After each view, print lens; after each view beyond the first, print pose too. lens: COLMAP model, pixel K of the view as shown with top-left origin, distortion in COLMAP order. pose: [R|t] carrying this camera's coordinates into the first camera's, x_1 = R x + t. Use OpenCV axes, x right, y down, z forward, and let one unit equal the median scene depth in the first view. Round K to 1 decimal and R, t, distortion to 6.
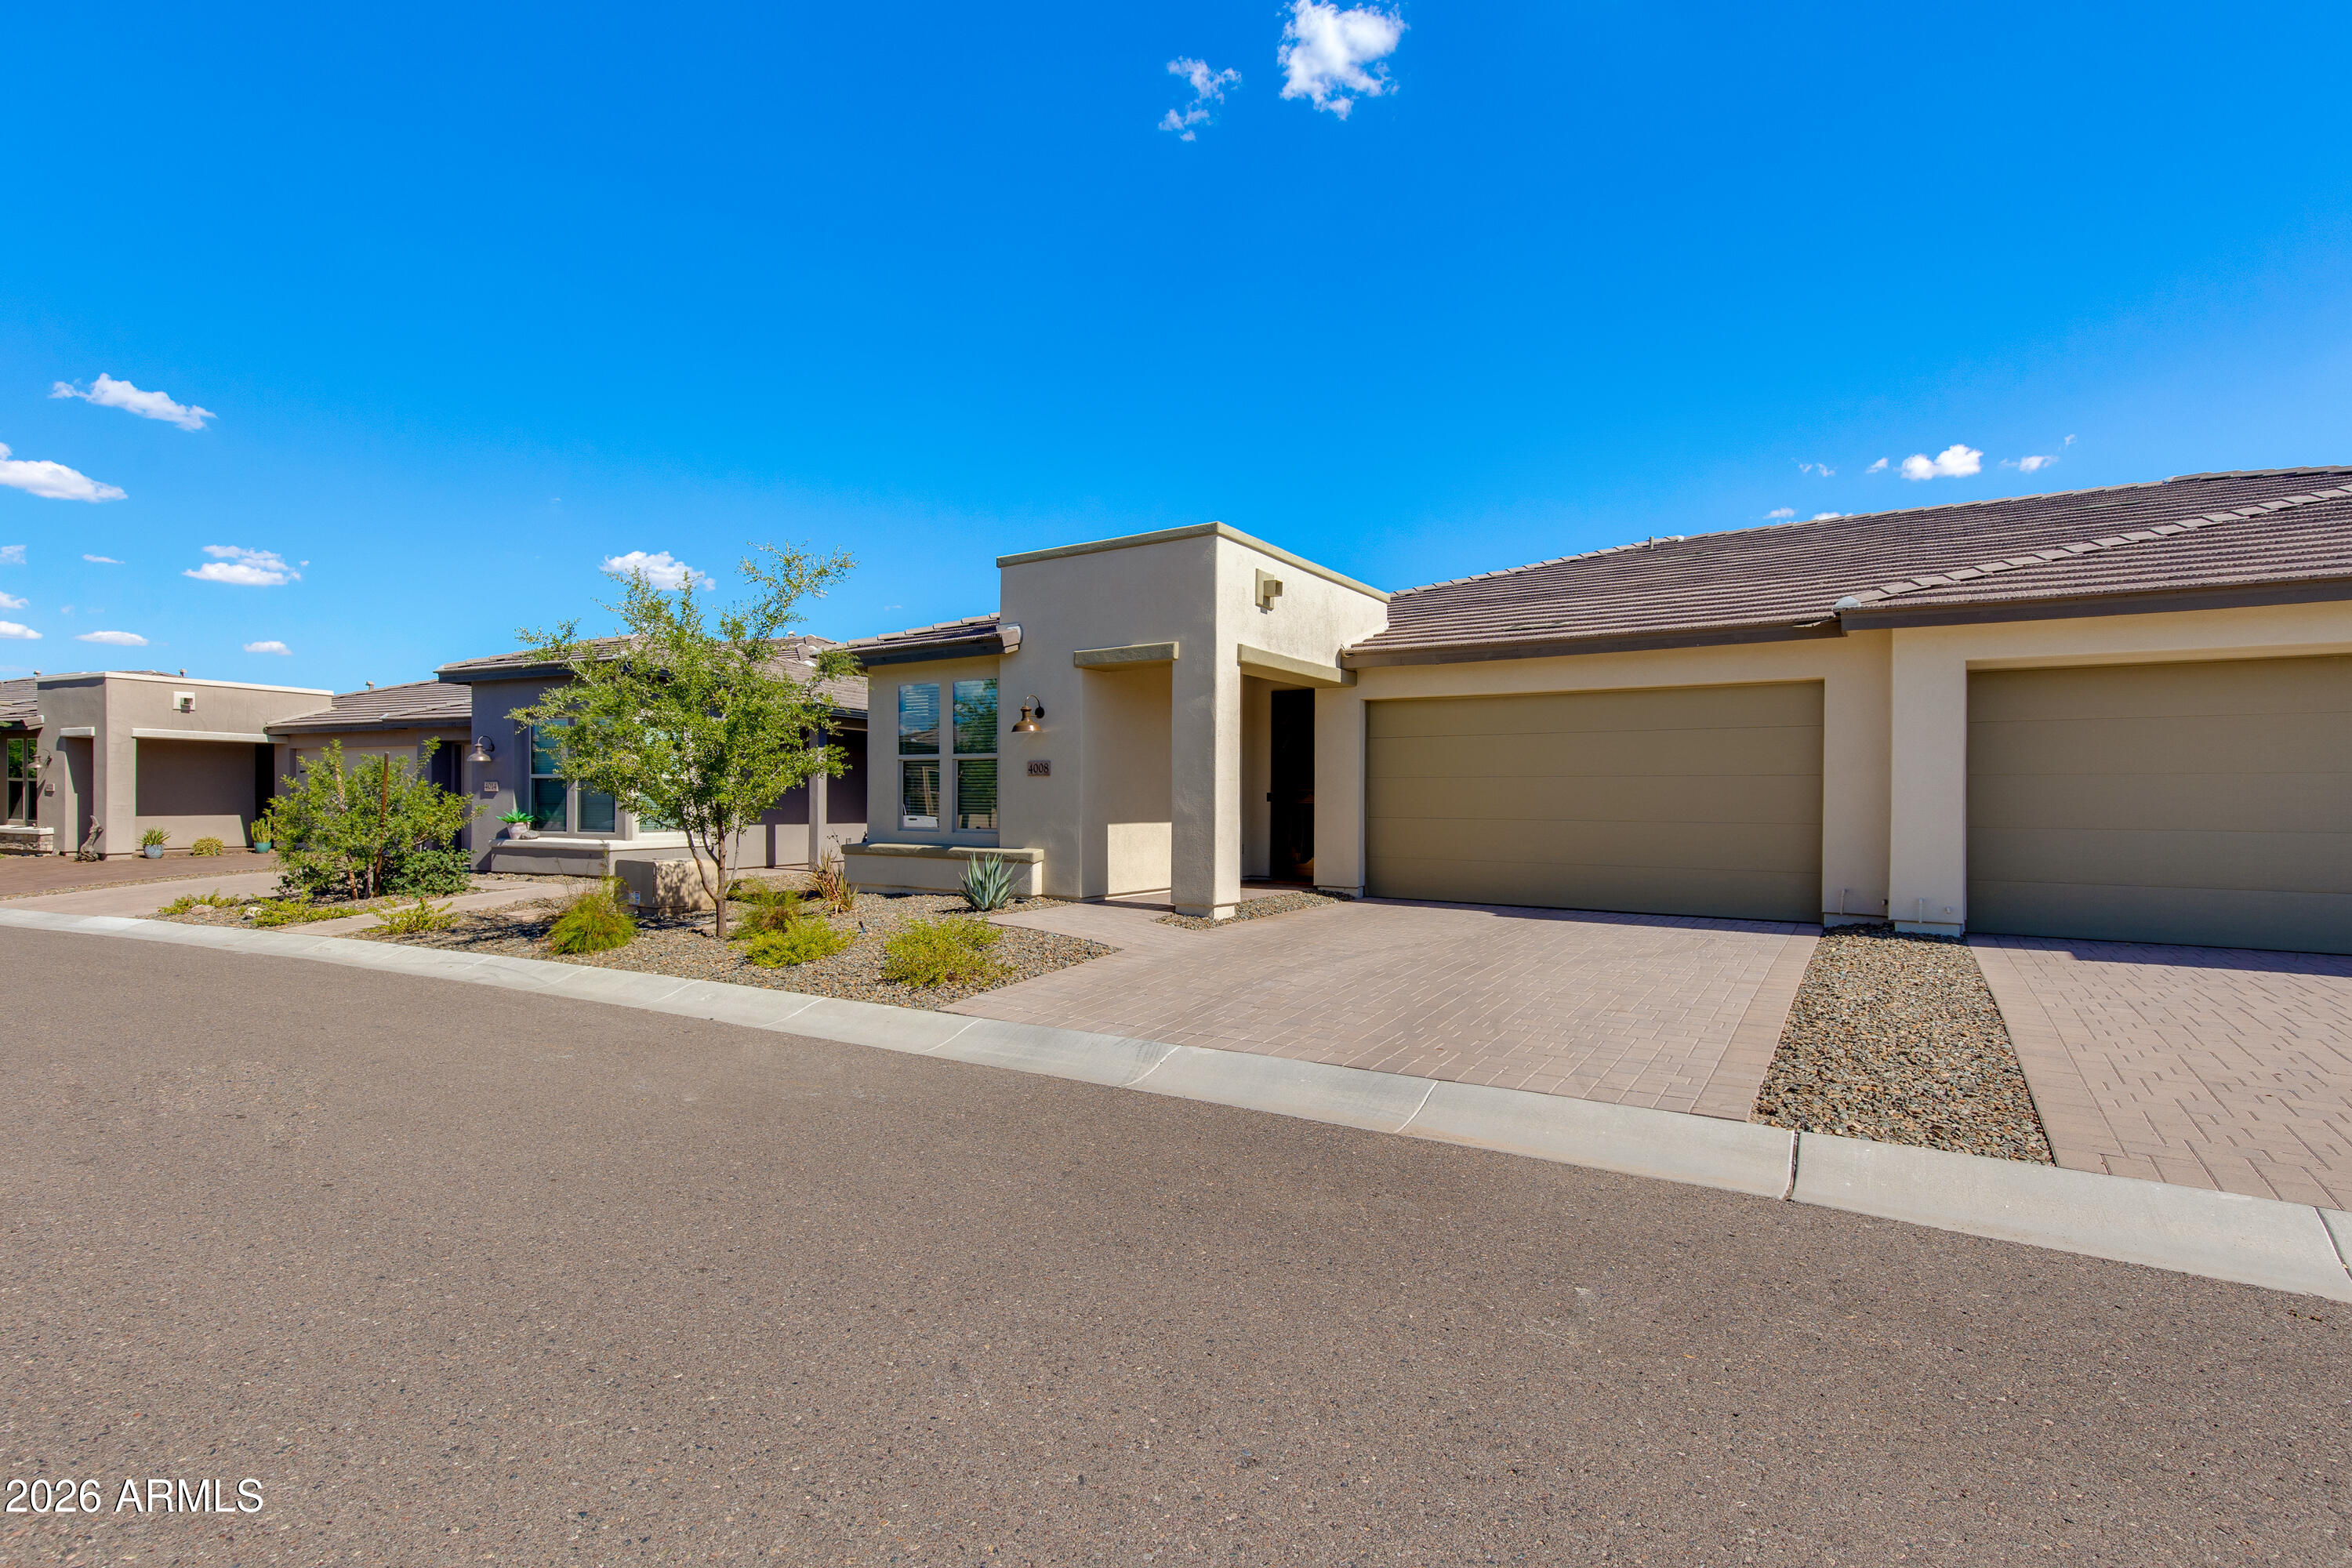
lens RADIAL K [[1075.0, 0, 1176.0], [0, 1075.0, 784.0], [0, 0, 1]] dist [-0.001354, -0.000193]
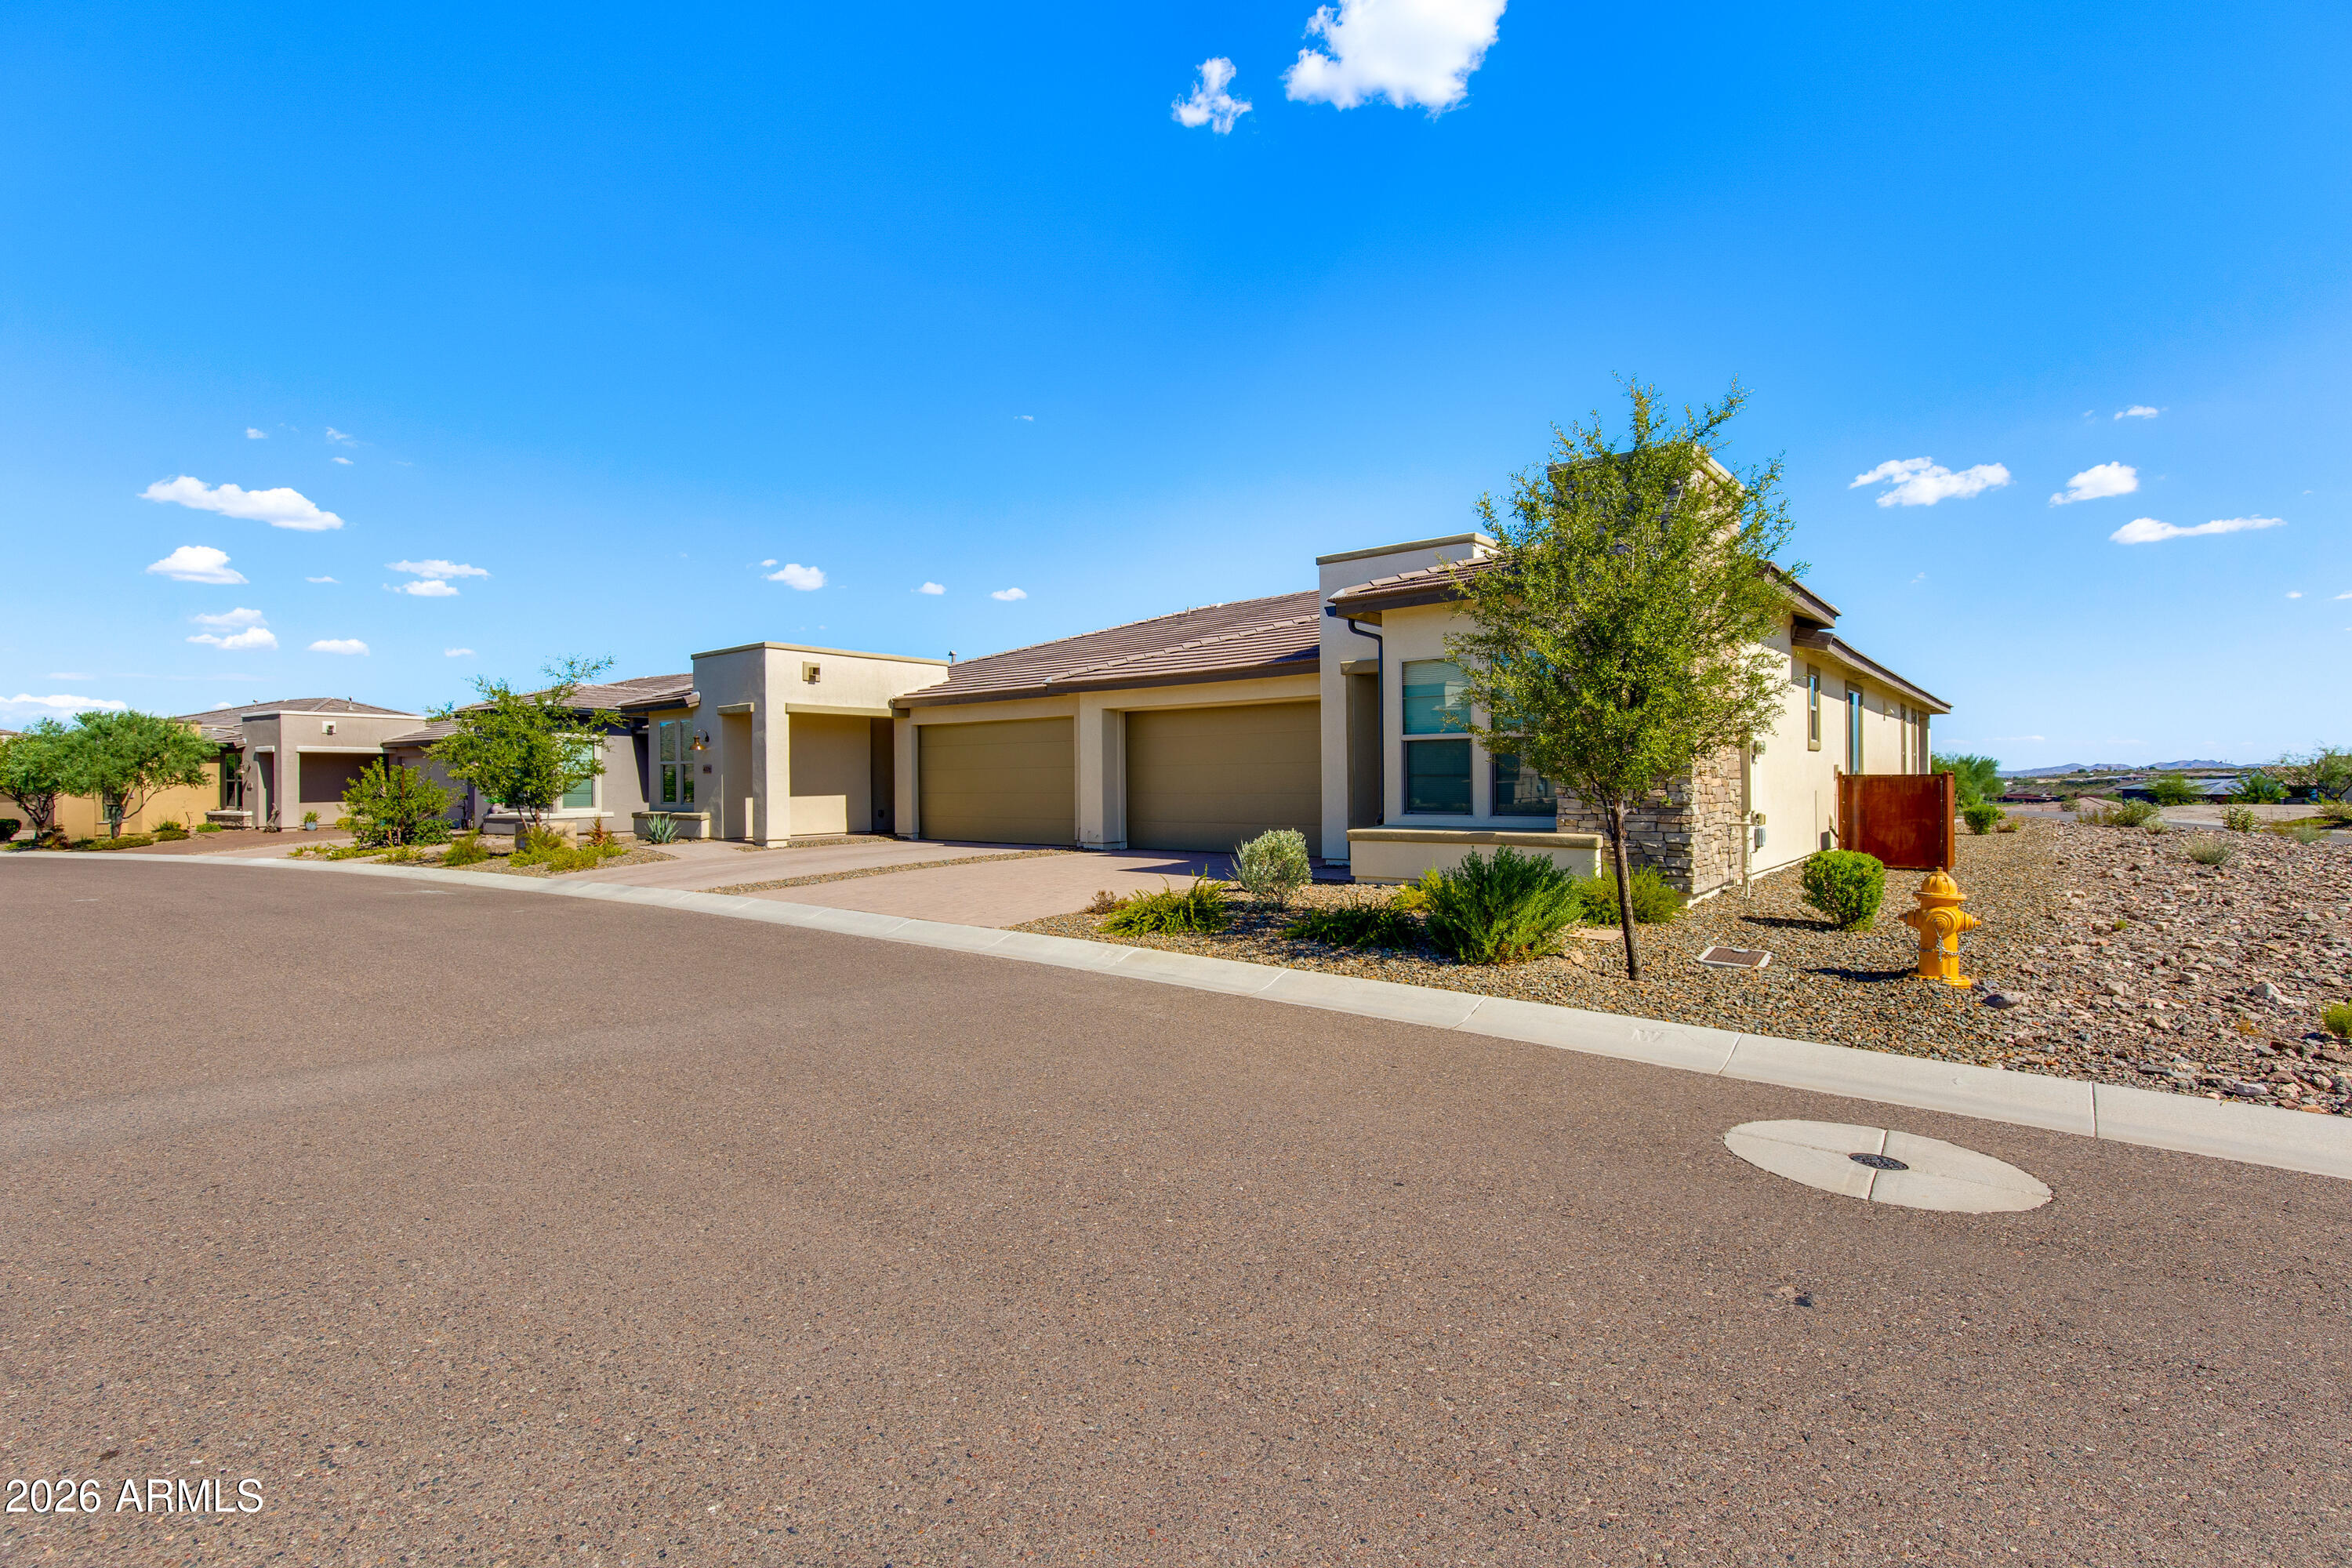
lens RADIAL K [[1032.1, 0, 1168.7], [0, 1032.1, 770.9], [0, 0, 1]] dist [0.001053, 0.000261]
pose [[0.994529, -0.016156, -0.103204, 0.742343], [0.016932, 0.999834, 0.006655, -0.009311], [0.103080, -0.008366, 0.994638, -0.605193]]
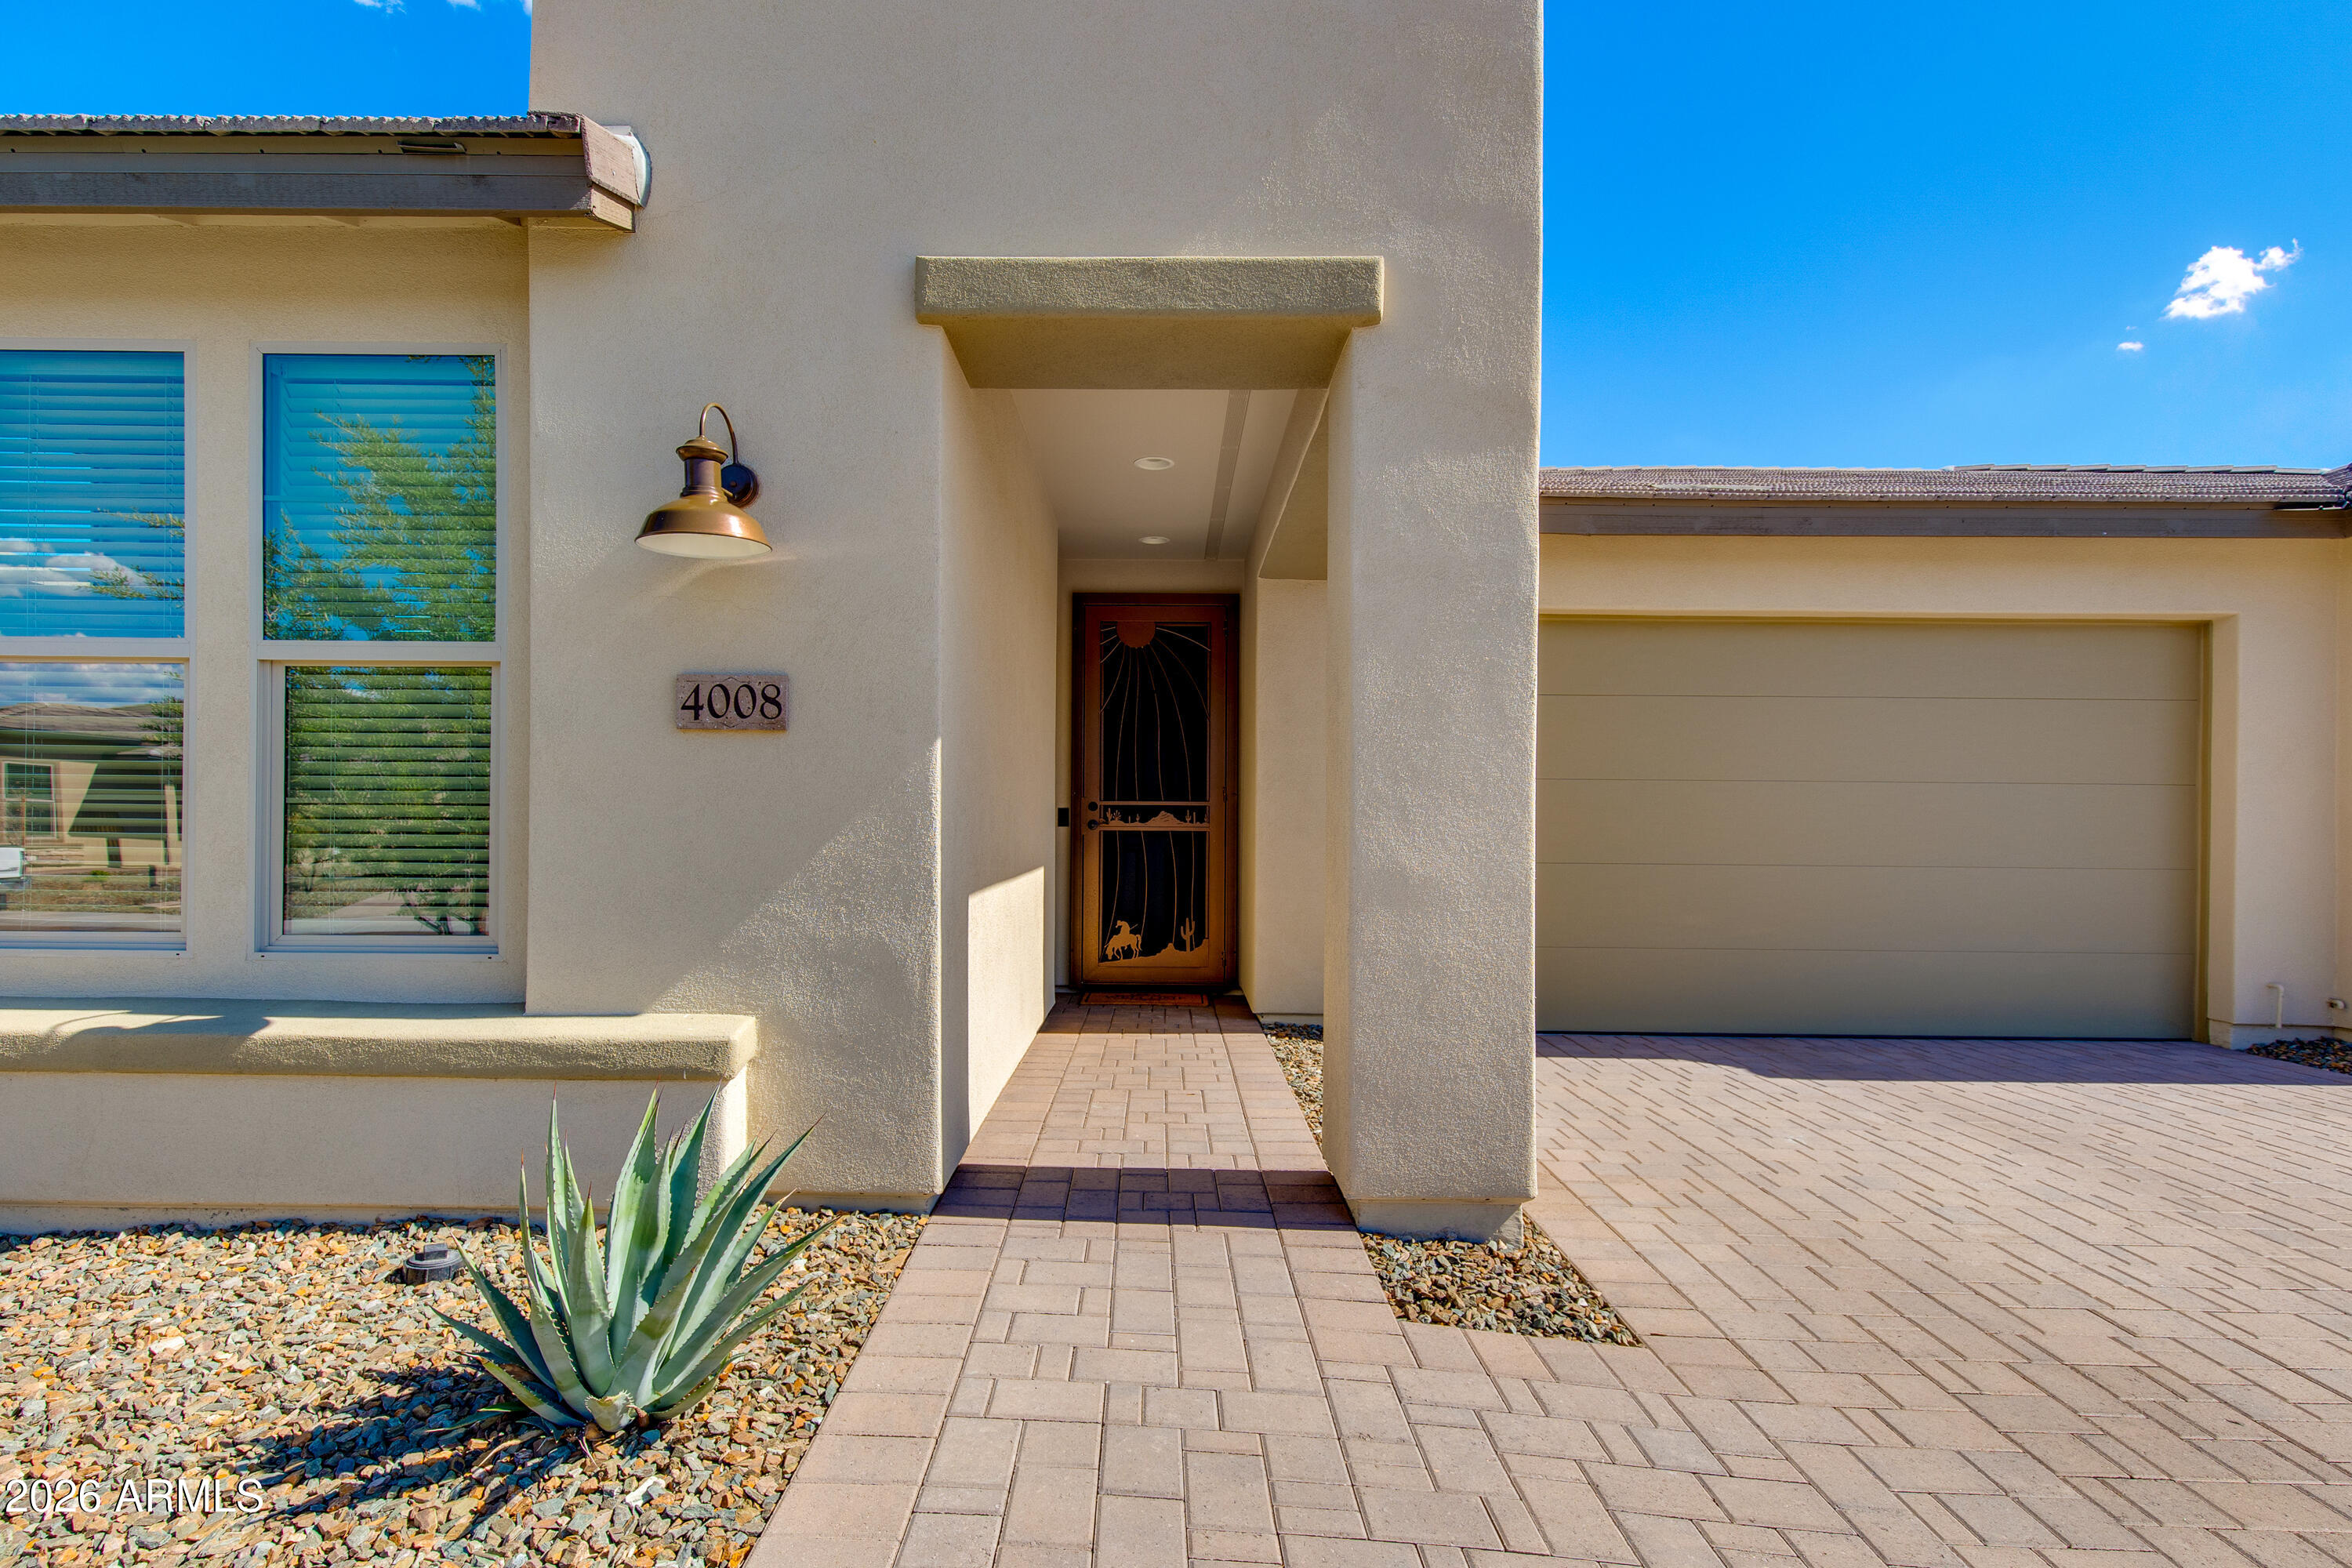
lens RADIAL K [[1156.8, 0, 1169.0], [0, 1156.8, 821.7], [0, 0, 1]] dist [-0.000890, -0.000205]
pose [[0.839834, 0.003855, 0.542830, -0.166048], [-0.013865, 0.999801, 0.014351, 0.007614], [-0.542667, -0.019579, 0.839720, 0.622055]]
